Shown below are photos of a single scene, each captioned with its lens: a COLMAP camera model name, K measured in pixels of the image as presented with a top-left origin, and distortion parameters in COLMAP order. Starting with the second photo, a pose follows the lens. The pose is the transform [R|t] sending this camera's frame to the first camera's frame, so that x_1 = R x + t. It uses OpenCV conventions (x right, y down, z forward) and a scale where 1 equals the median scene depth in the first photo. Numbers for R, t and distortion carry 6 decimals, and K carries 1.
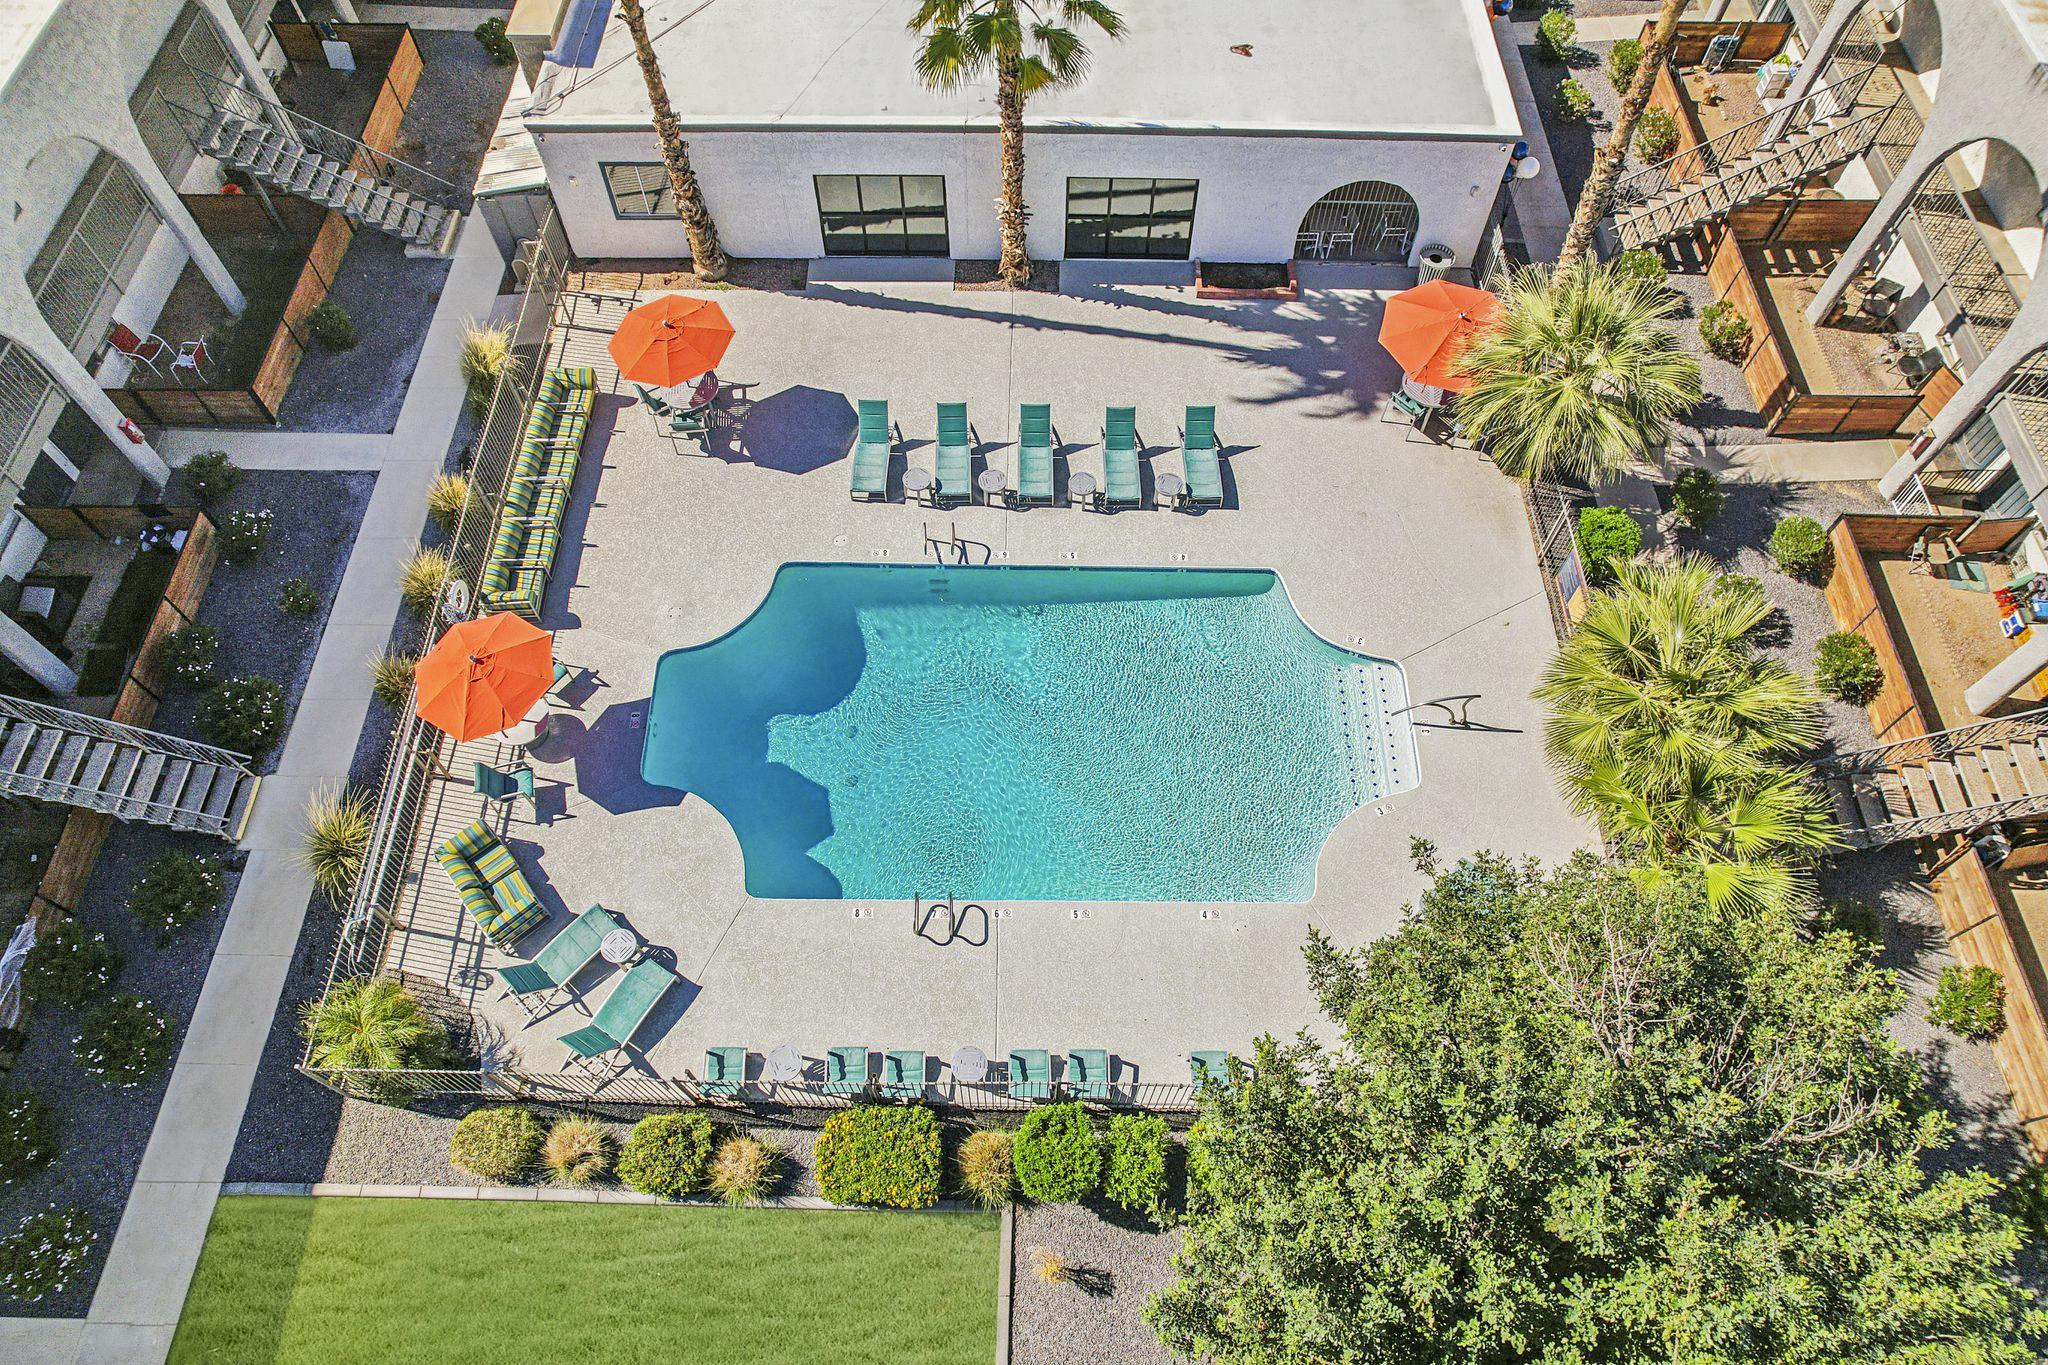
lens RADIAL K [[1311.6, 0, 1031.1], [0, 1311.6, 691.0], [0, 0, 1]] dist [-0.070019, 0.054712]
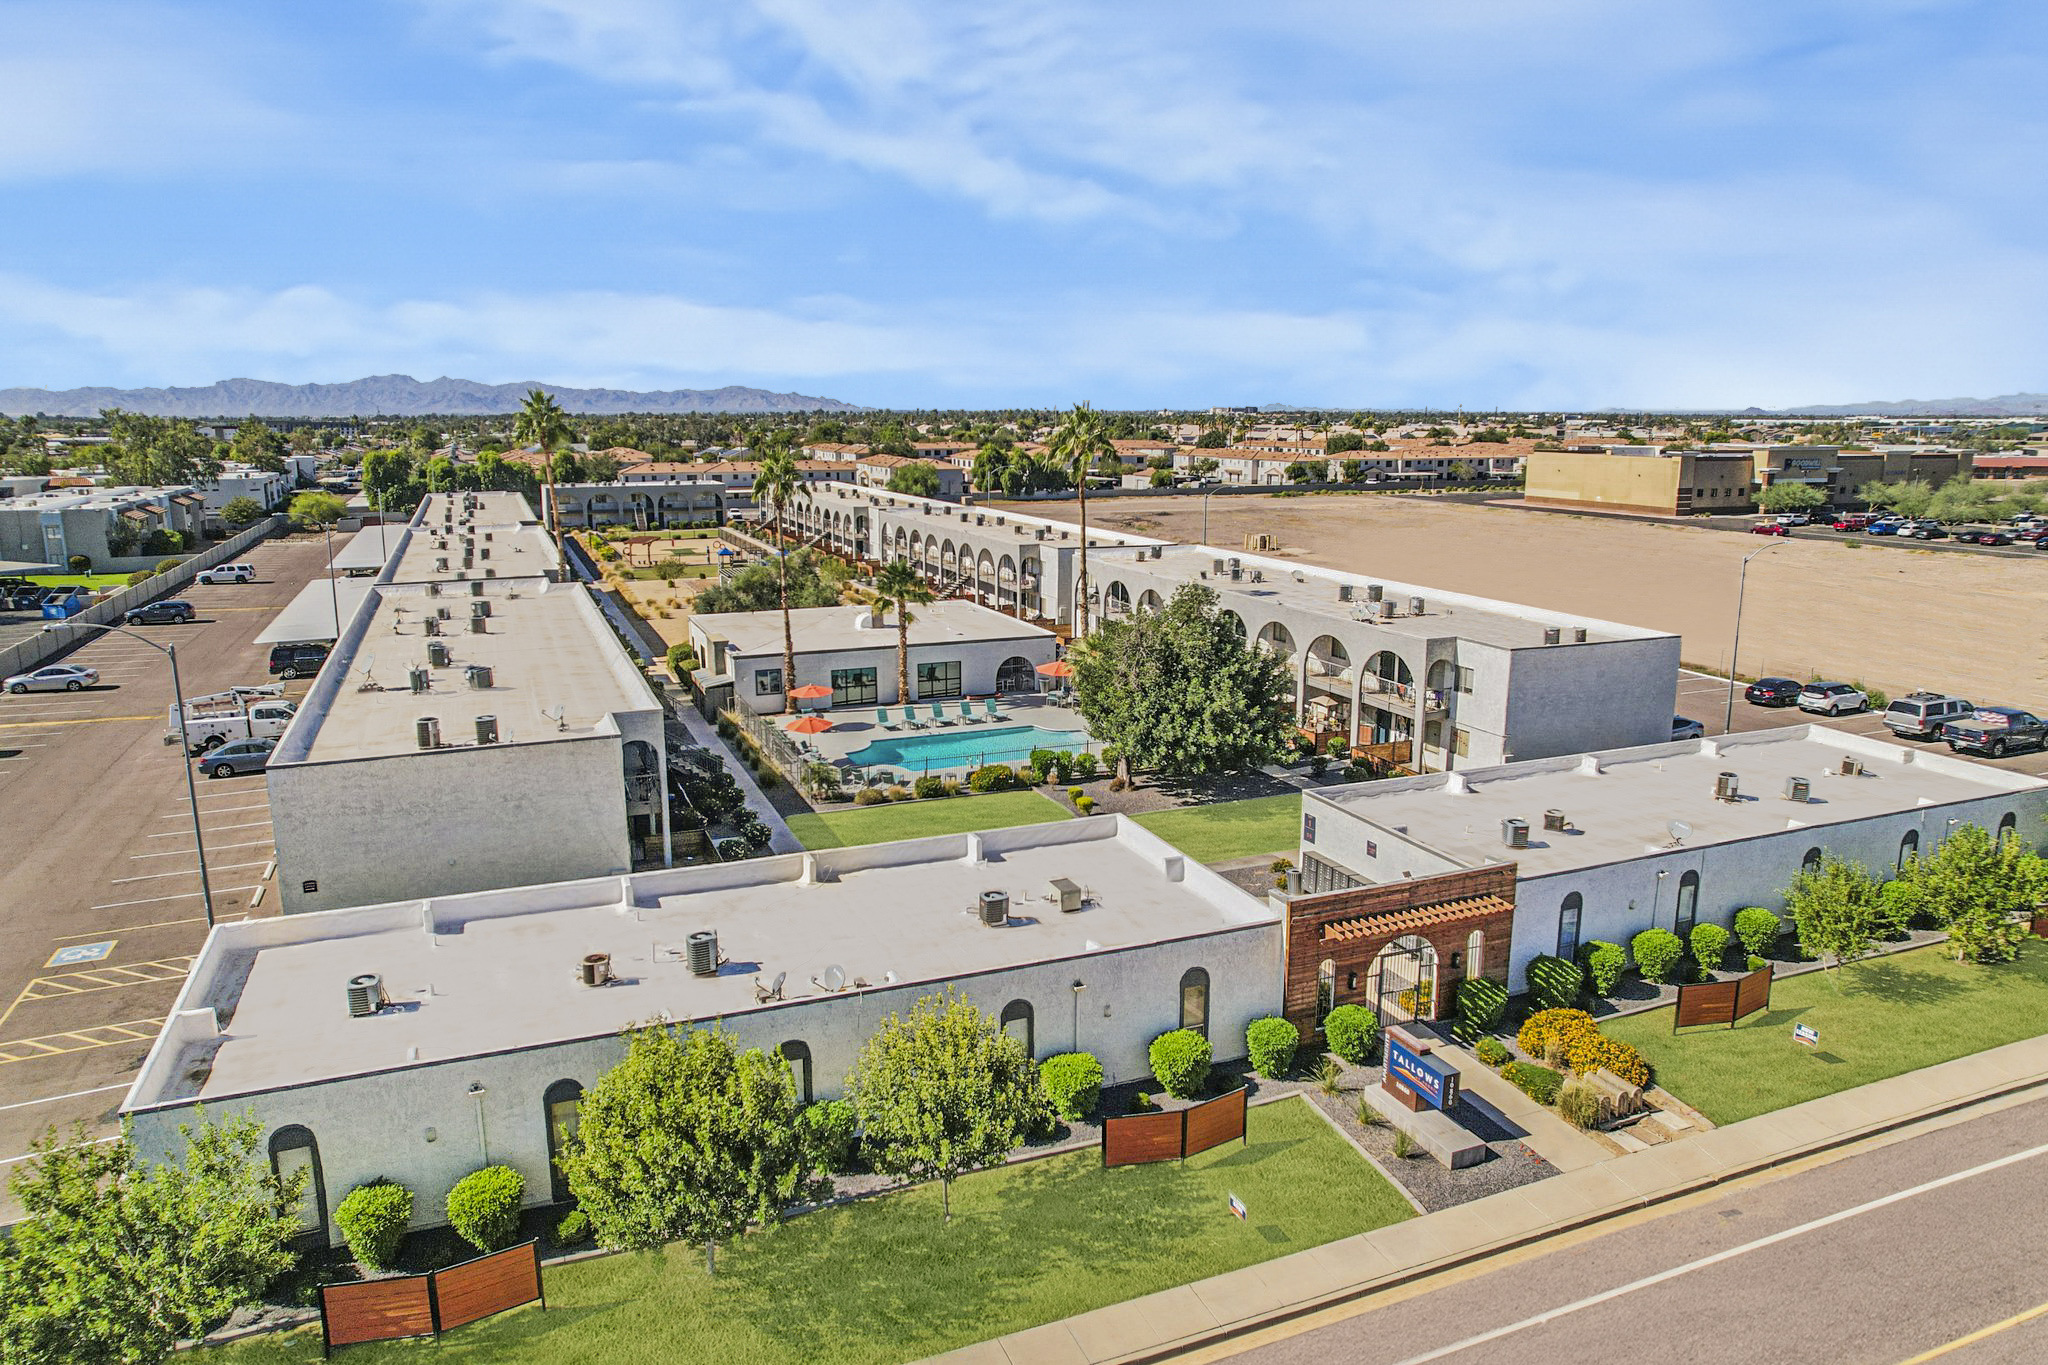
lens RADIAL K [[1311.6, 0, 1023.4], [0, 1311.6, 685.0], [0, 0, 1]] dist [-0.070019, 0.054712]
pose [[0.919102, -0.079048, 0.386009, -0.957510], [0.338068, 0.661415, -0.669507, 1.804185], [-0.202389, 0.745843, 0.634631, -0.933357]]
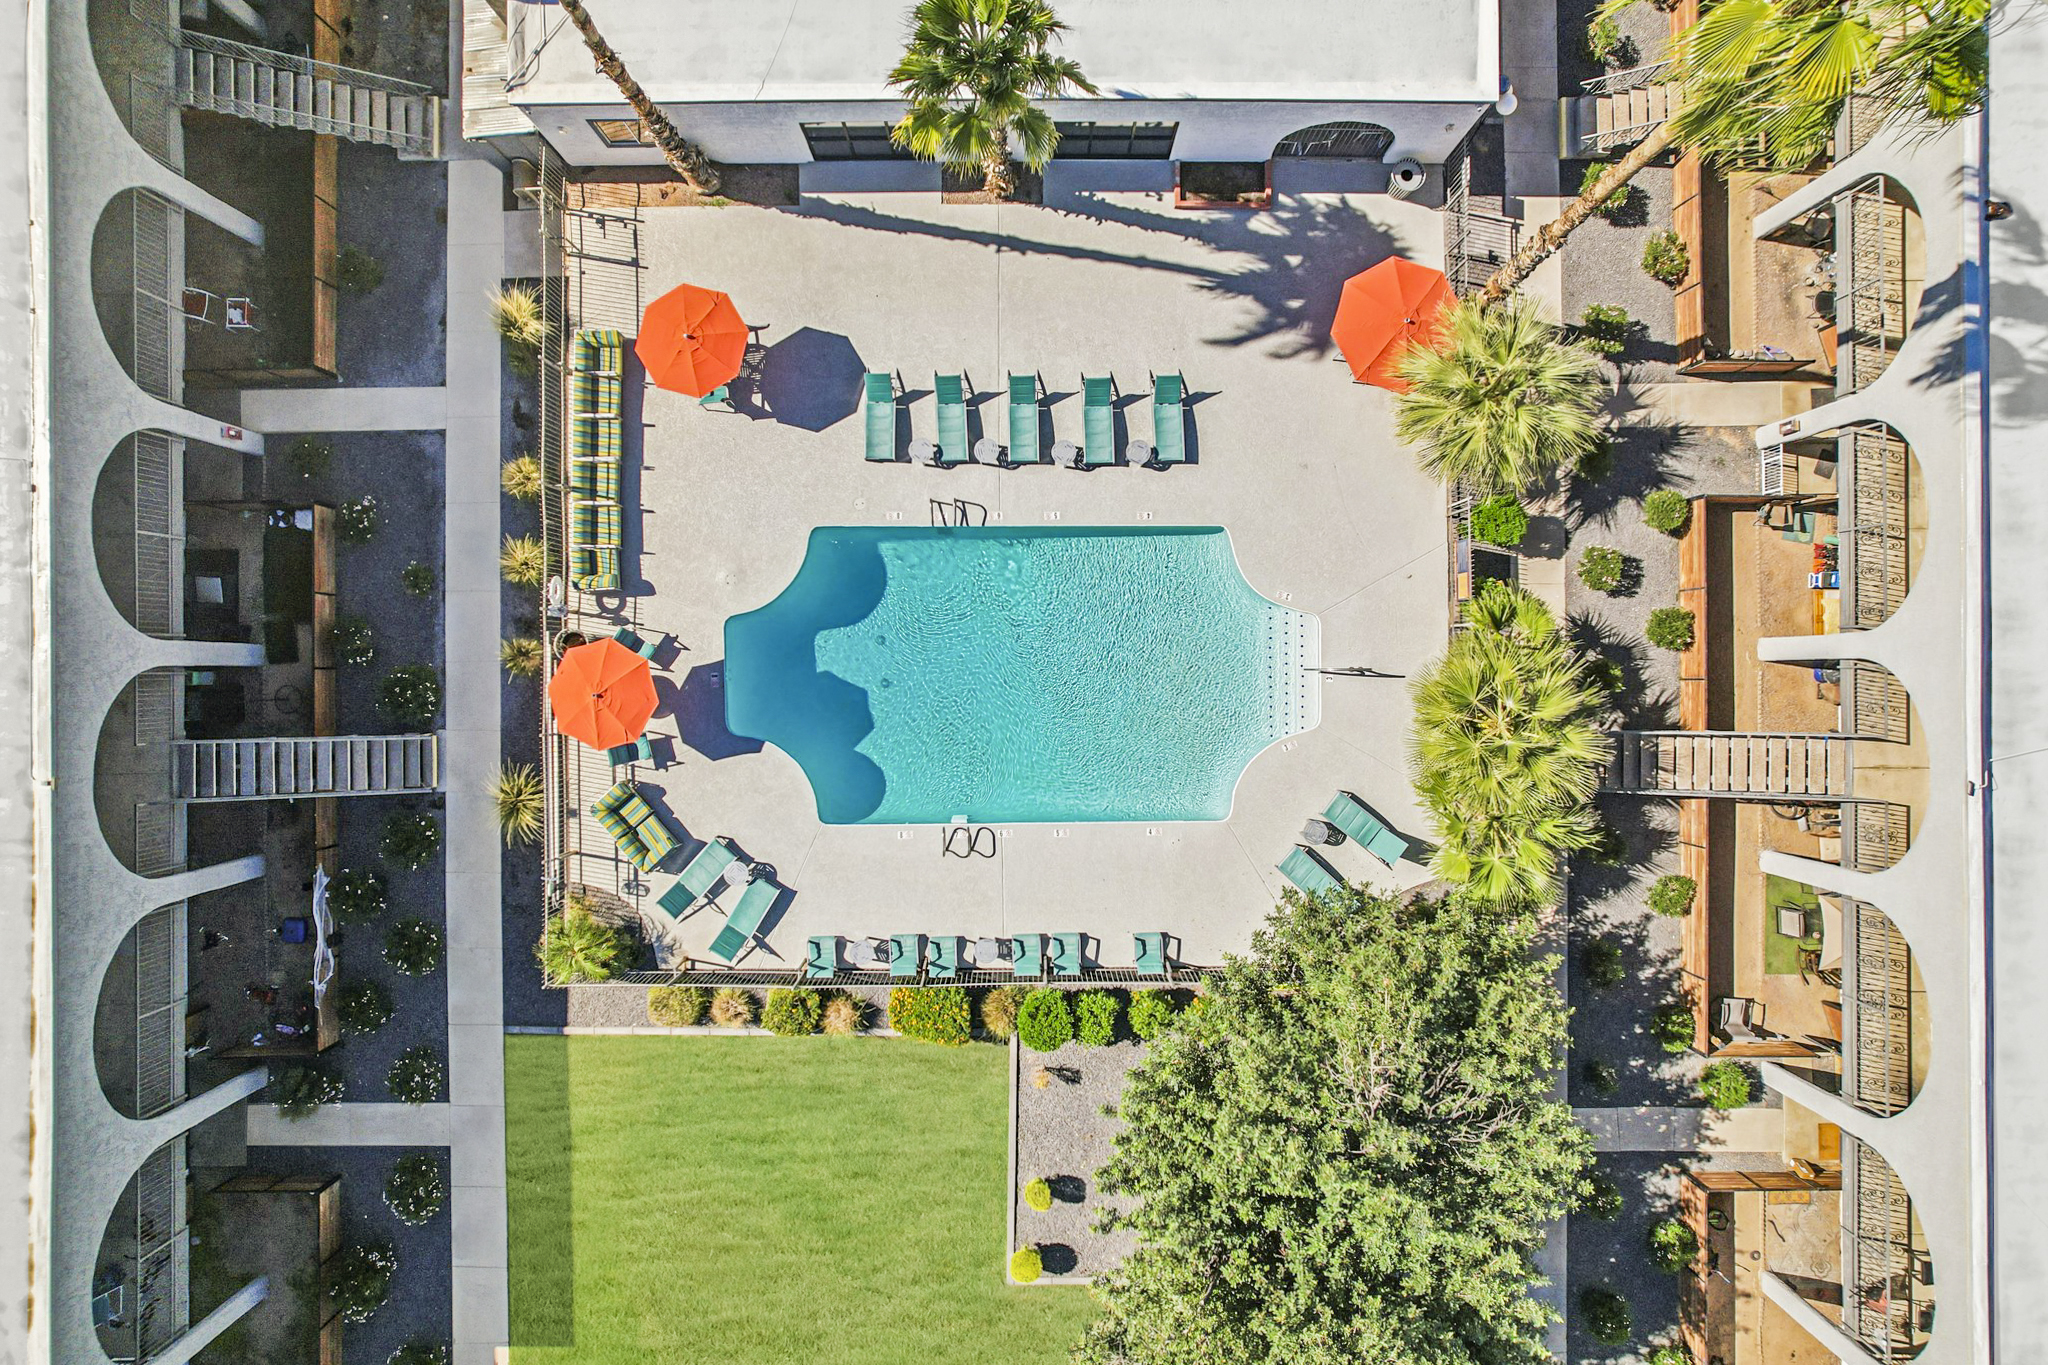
lens RADIAL K [[1311.6, 0, 1037.9], [0, 1311.6, 668.7], [0, 0, 1]] dist [-0.070019, 0.054712]
pose [[0.999871, -0.015472, 0.004379, 0.008125], [0.011106, 0.861404, 0.507799, -0.587845], [-0.011628, -0.507685, 0.861464, -0.097131]]
